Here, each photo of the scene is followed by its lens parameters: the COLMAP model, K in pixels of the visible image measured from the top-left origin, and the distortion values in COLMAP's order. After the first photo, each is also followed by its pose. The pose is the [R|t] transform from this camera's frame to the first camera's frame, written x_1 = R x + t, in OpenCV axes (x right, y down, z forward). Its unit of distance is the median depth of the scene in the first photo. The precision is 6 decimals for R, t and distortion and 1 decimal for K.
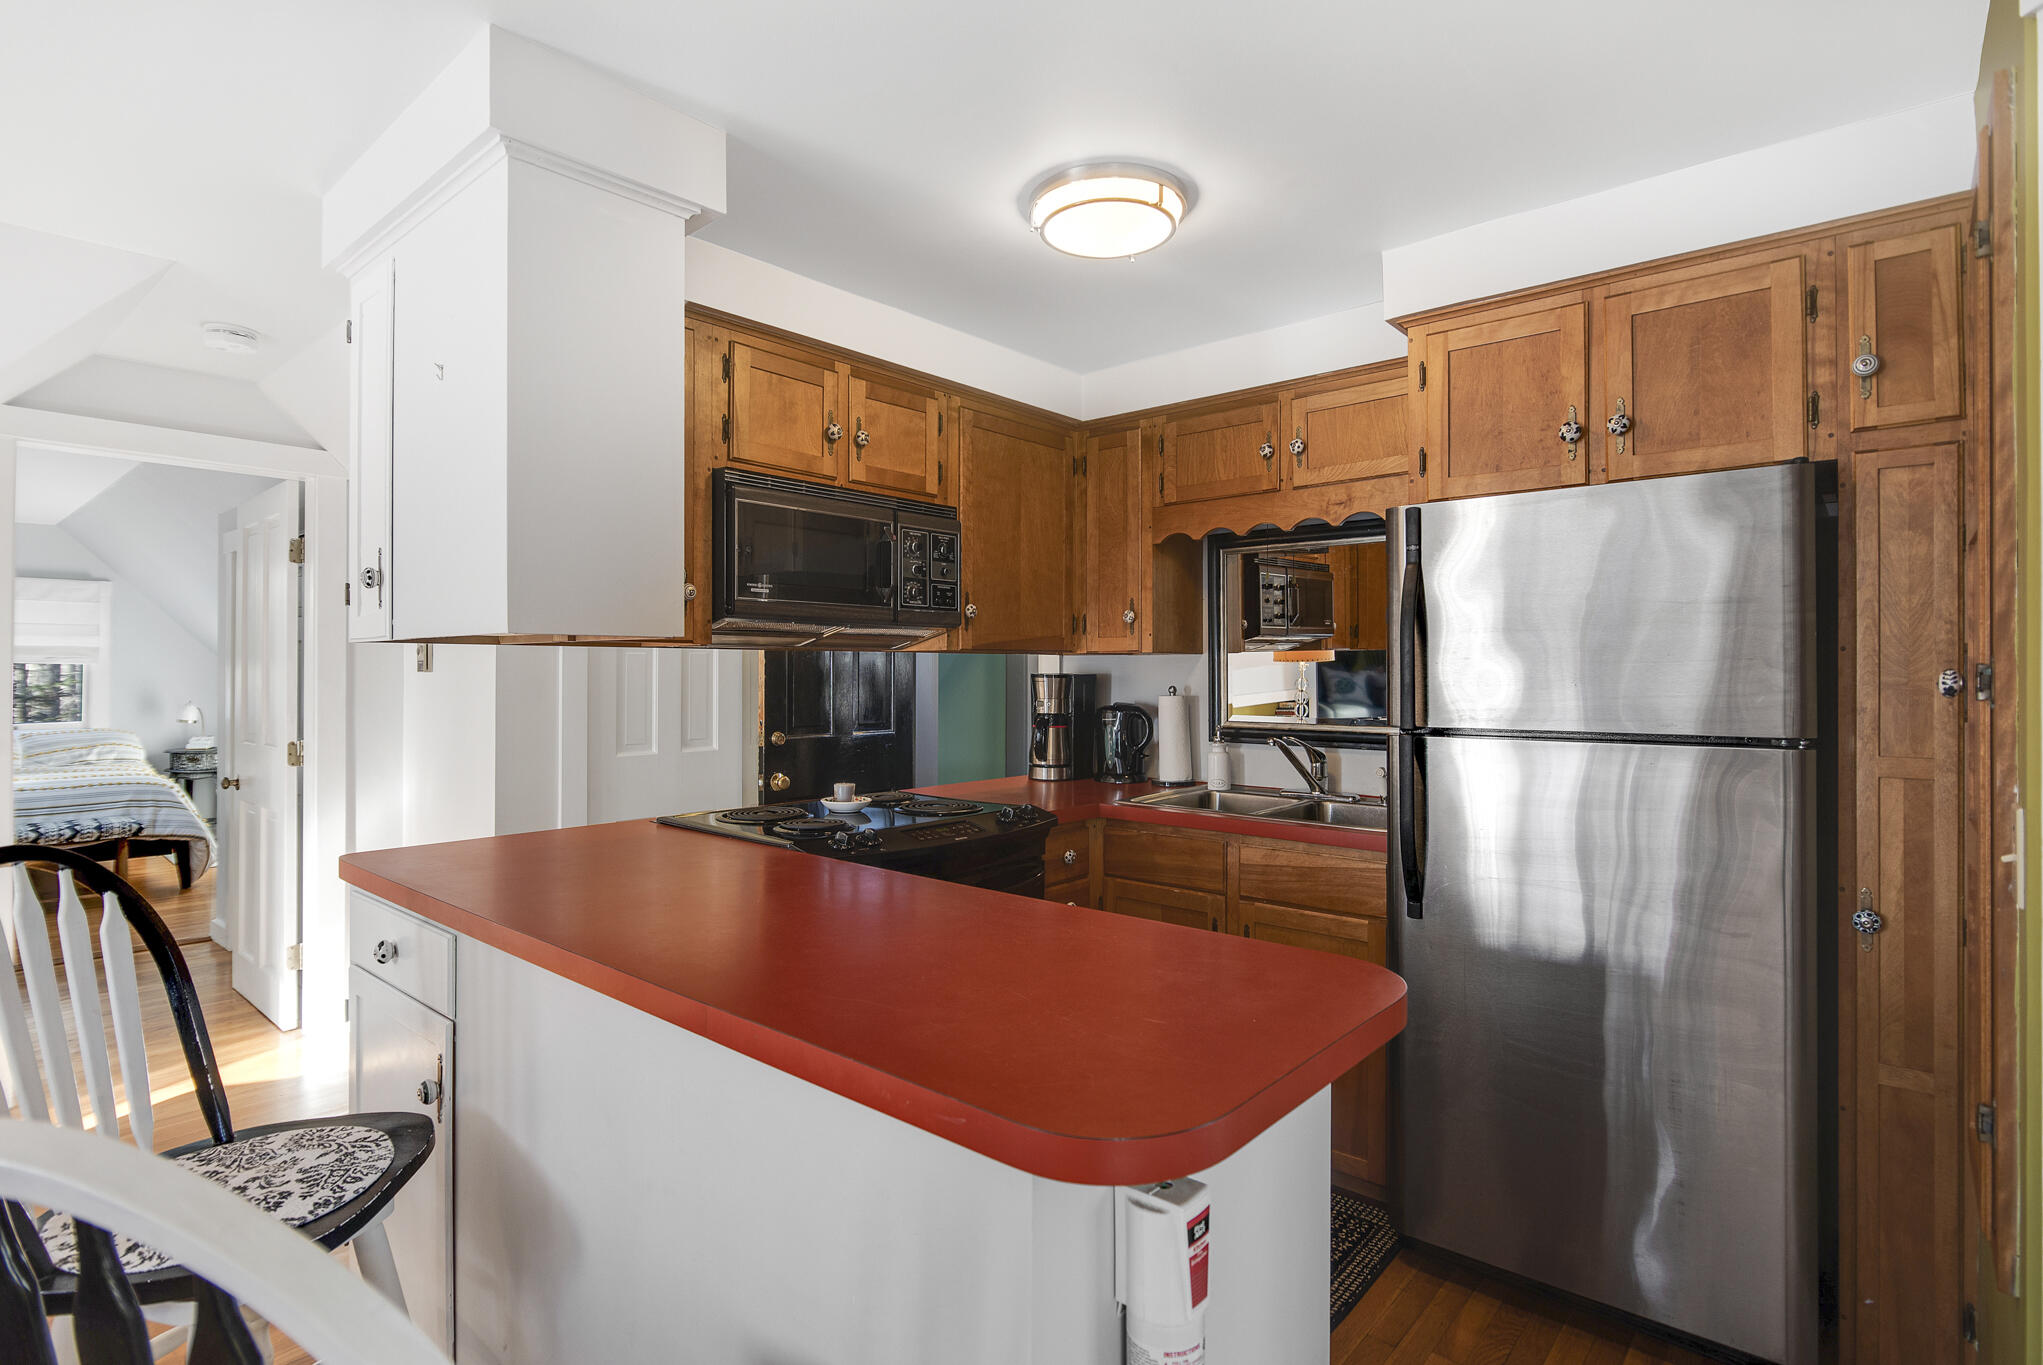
lens RADIAL K [[1007.5, 0, 1030.4], [0, 1007.5, 665.7], [0, 0, 1]] dist [-0.013024, -0.000931]
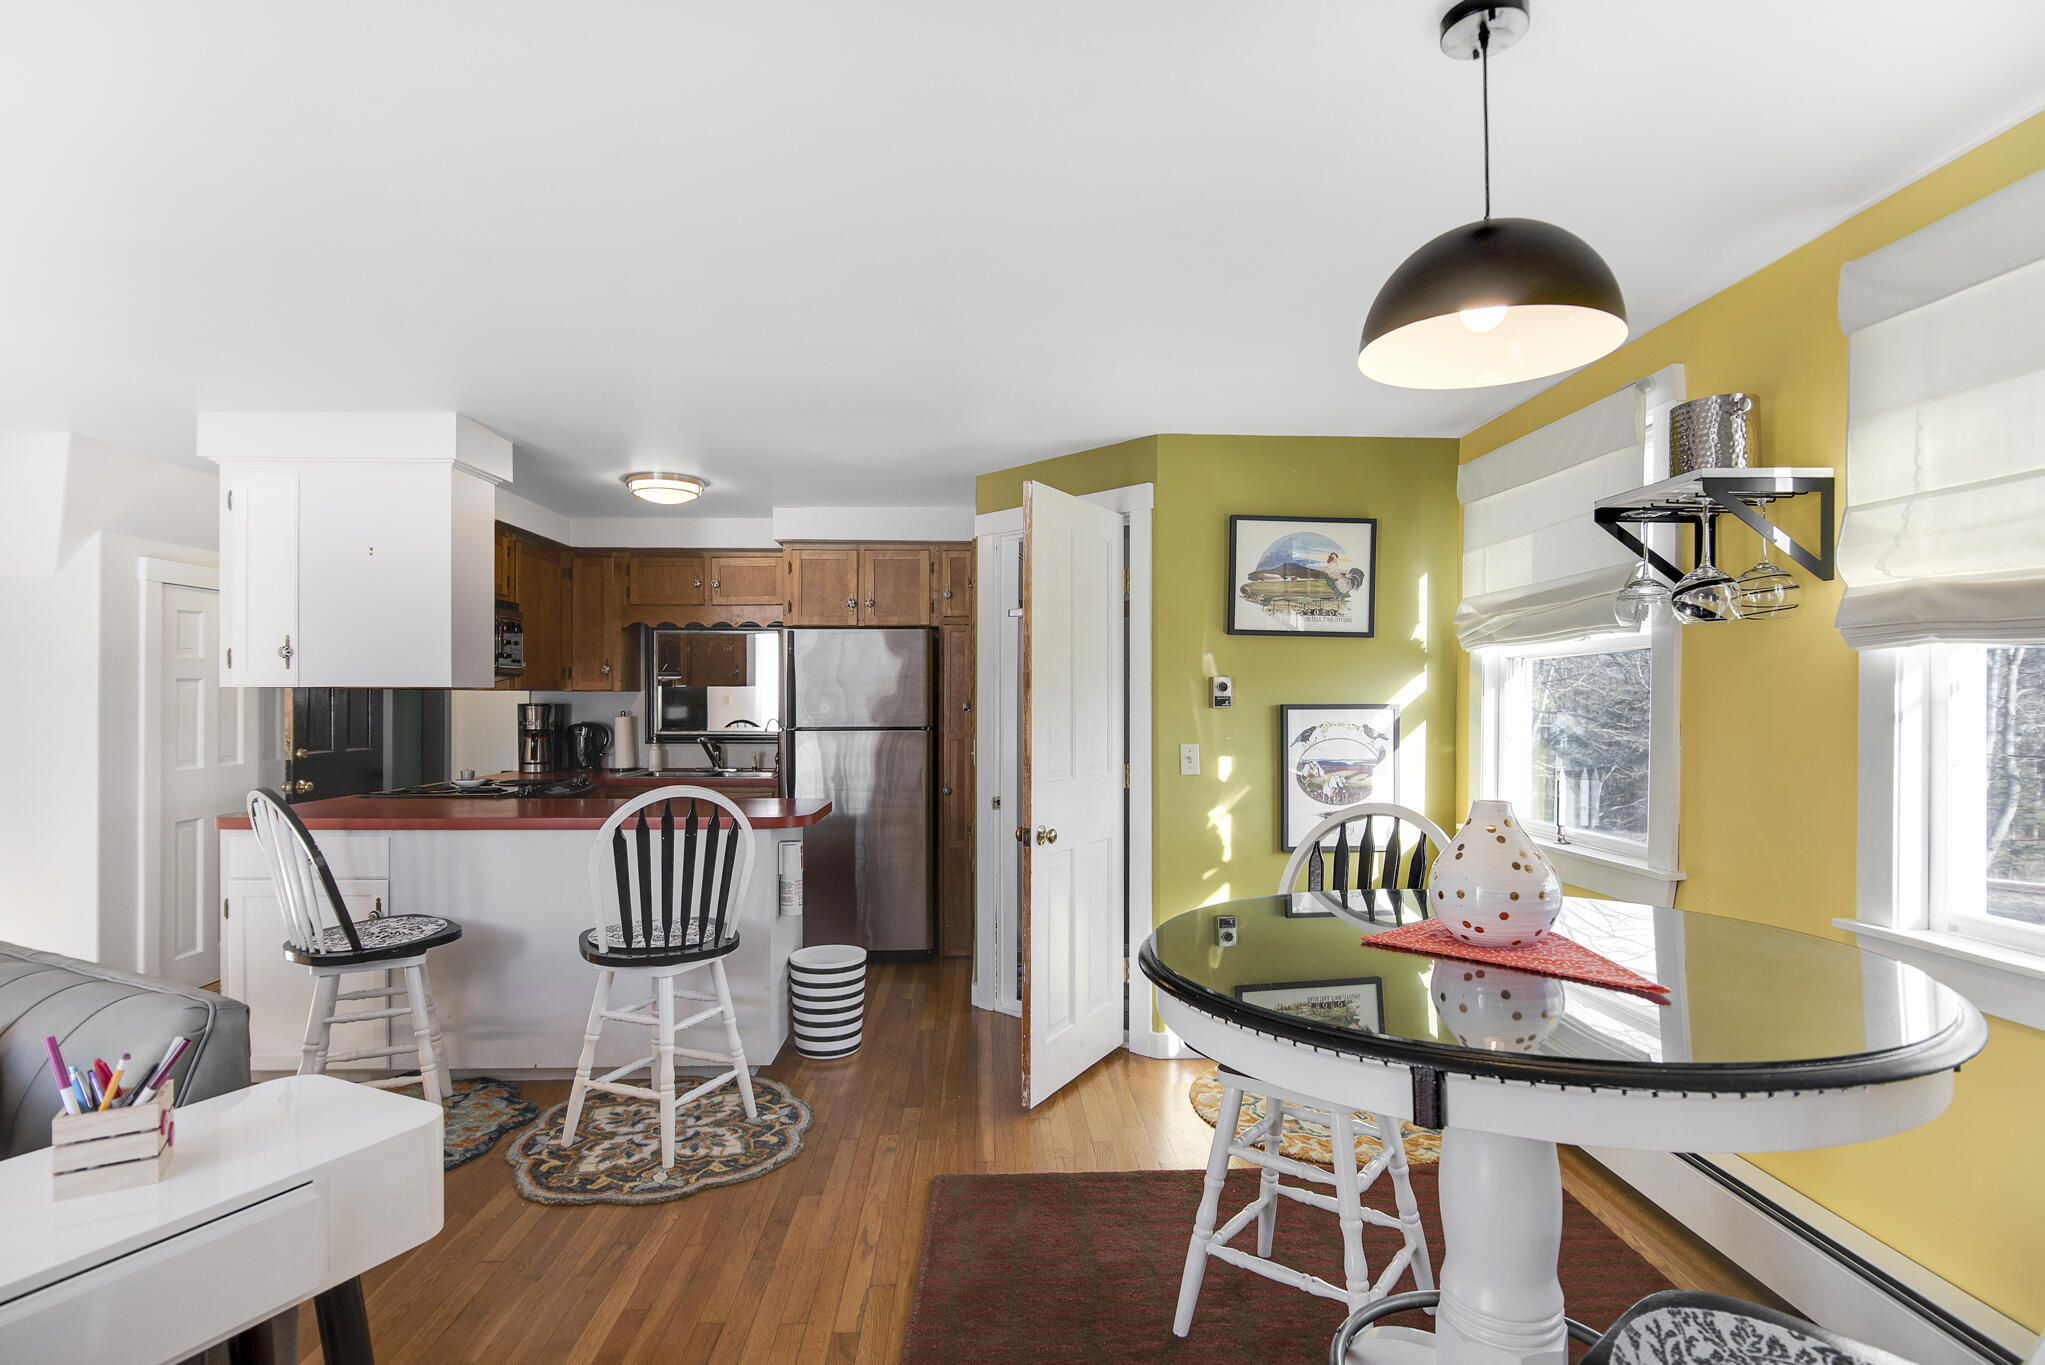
lens RADIAL K [[1008.5, 0, 1033.9], [0, 1008.5, 698.5], [0, 0, 1]] dist [-0.013024, -0.000931]
pose [[0.724746, 0.000887, 0.689016, -0.522492], [-0.004444, 0.999984, 0.003388, -0.008951], [-0.689002, -0.005517, 0.724738, -0.681335]]
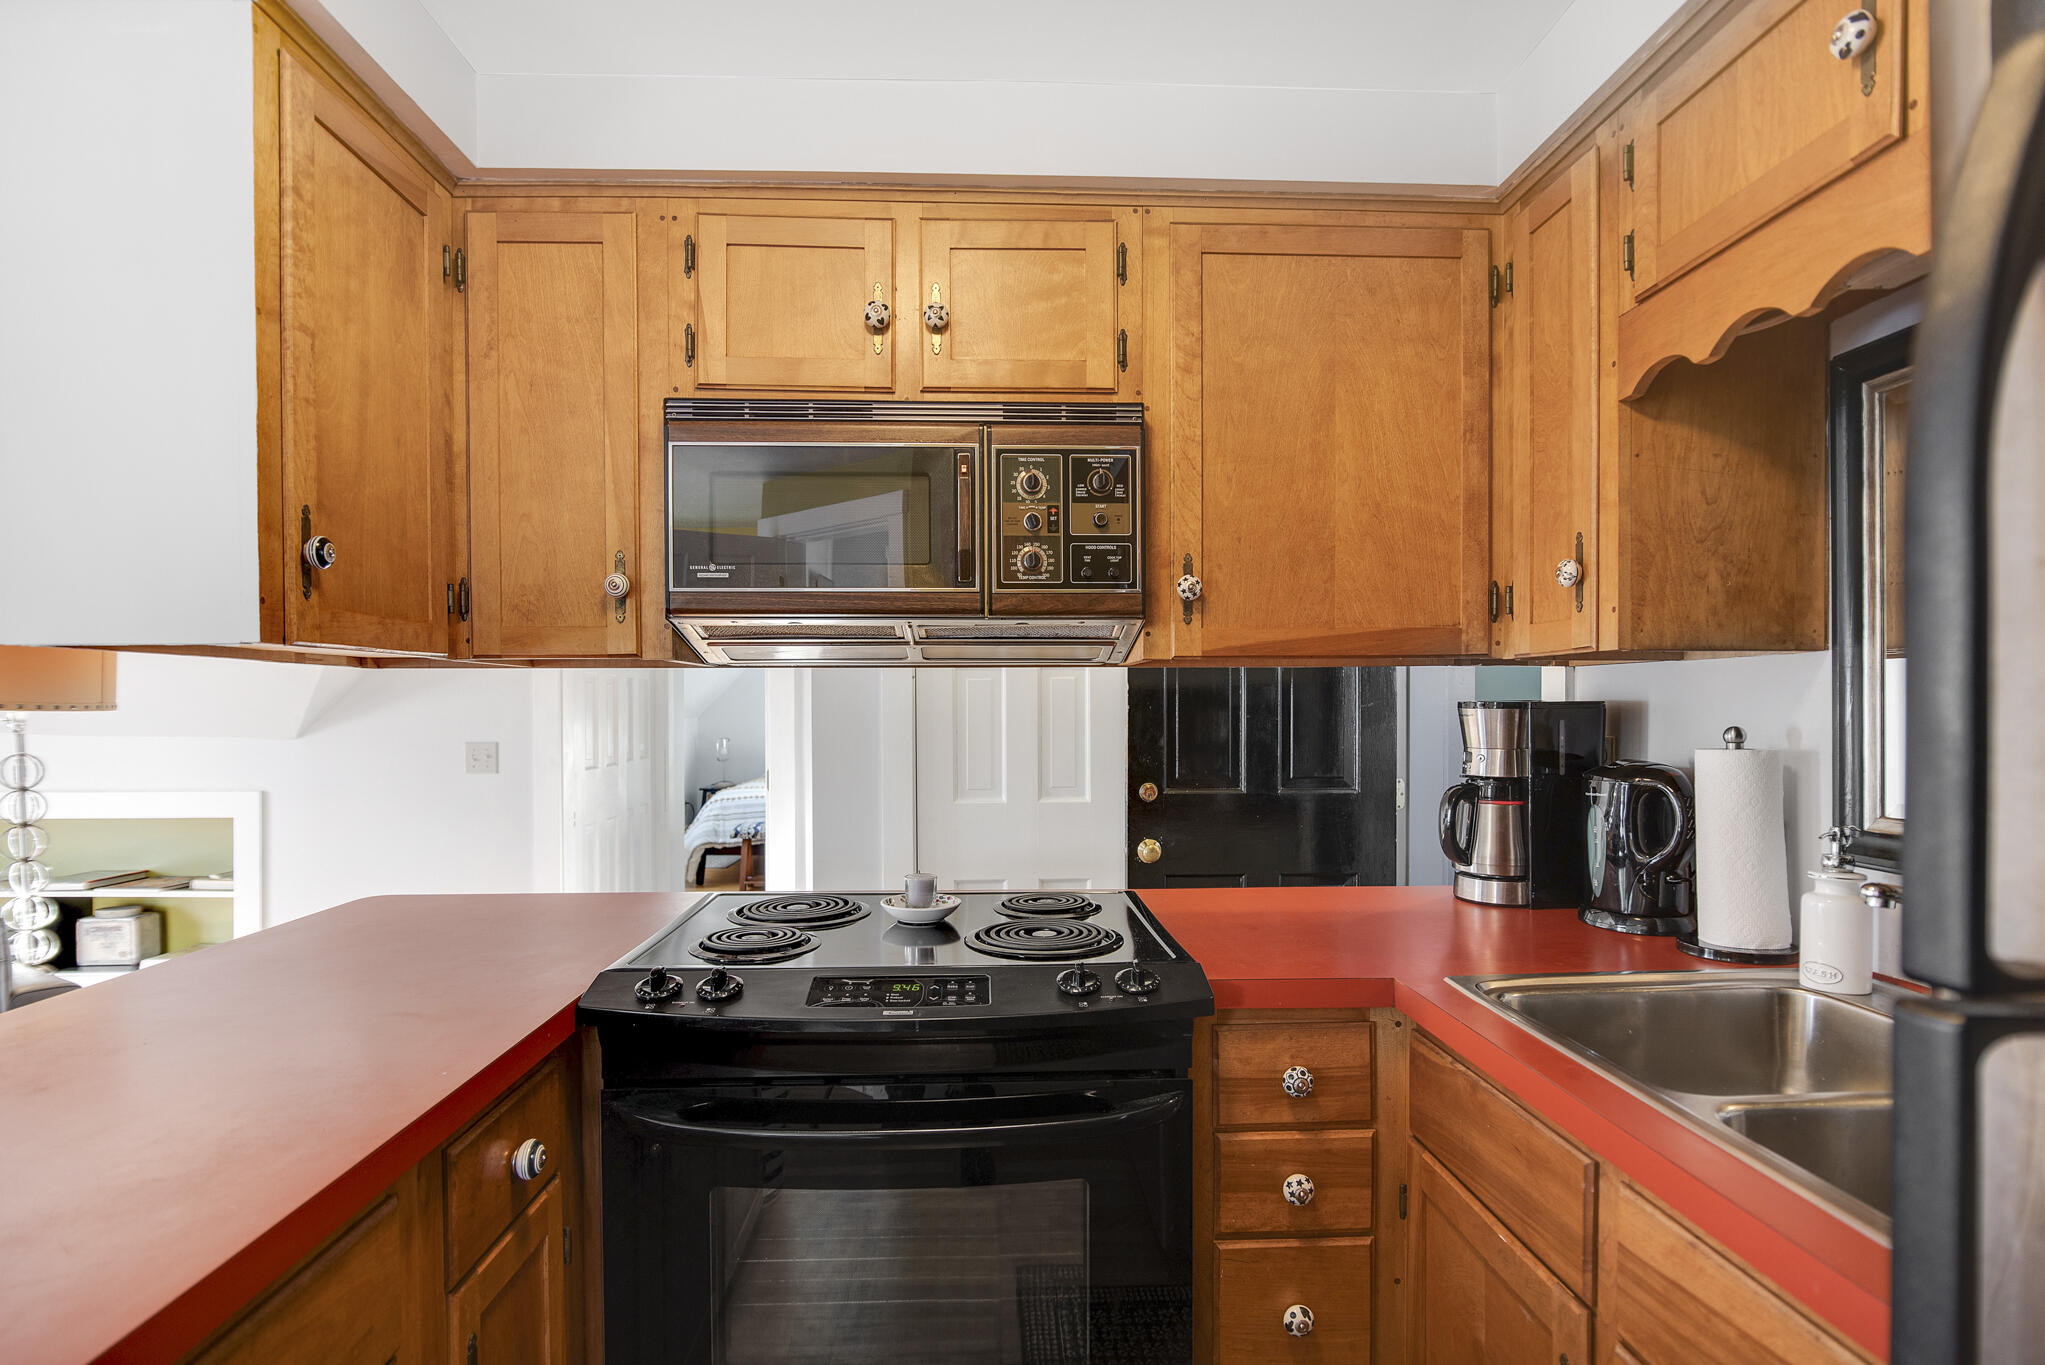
lens RADIAL K [[1008.5, 0, 1015.4], [0, 1008.5, 715.8], [0, 0, 1]] dist [-0.013024, -0.000931]
pose [[0.677193, 0.004134, -0.735794, 0.254939], [0.005836, 0.999923, 0.010988, 0.009000], [0.735782, -0.011735, 0.677116, 0.495060]]
